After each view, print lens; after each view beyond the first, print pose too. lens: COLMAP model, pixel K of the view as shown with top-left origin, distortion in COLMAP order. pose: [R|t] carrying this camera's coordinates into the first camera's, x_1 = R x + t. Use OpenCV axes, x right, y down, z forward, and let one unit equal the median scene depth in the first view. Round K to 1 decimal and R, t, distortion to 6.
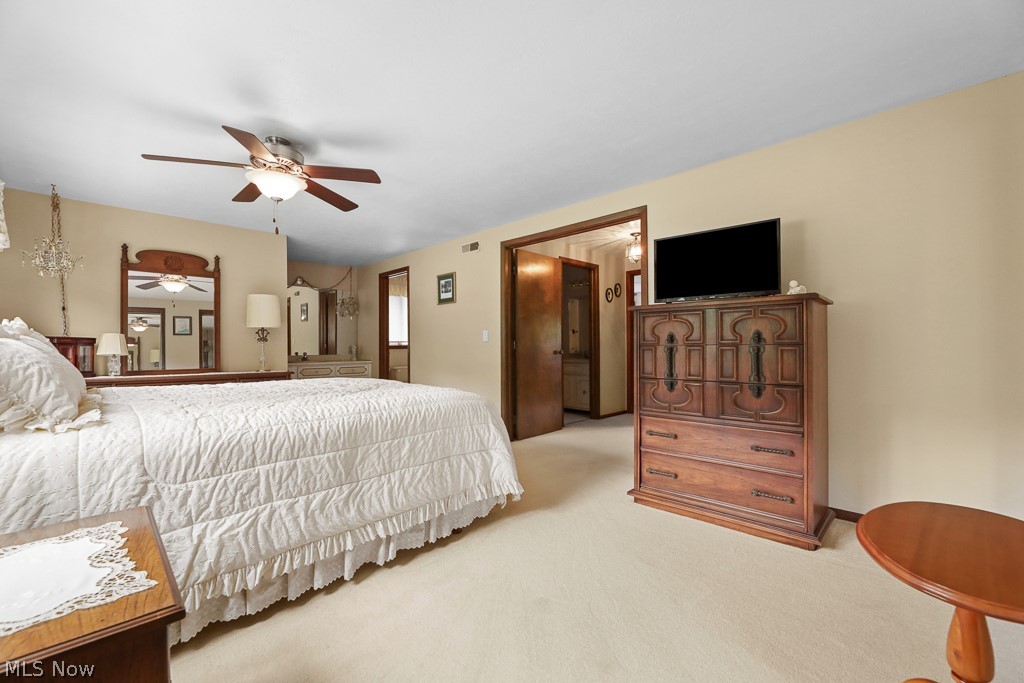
lens RADIAL K [[423.8, 0, 509.8], [0, 423.8, 348.0], [0, 0, 1]] dist [-0.003205, -0.000543]
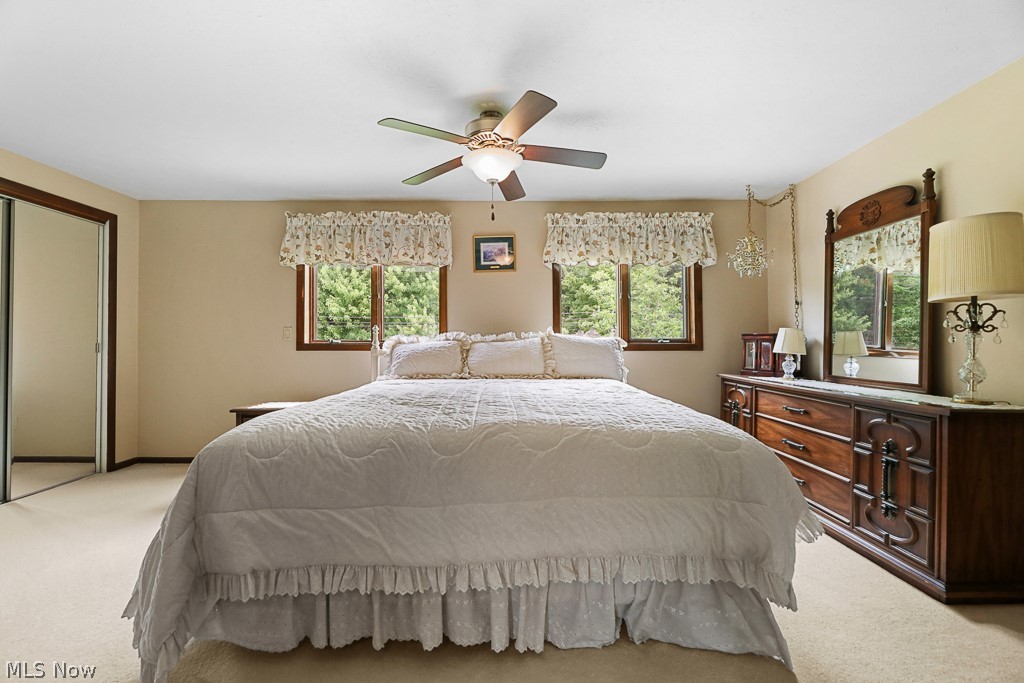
lens RADIAL K [[423.8, 0, 509.8], [0, 423.8, 348.0], [0, 0, 1]] dist [-0.003205, -0.000543]
pose [[-0.701132, 0.006357, -0.713004, 0.051599], [0.003097, 0.999978, 0.005870, 0.000431], [0.713025, 0.001908, -0.701136, 1.131066]]
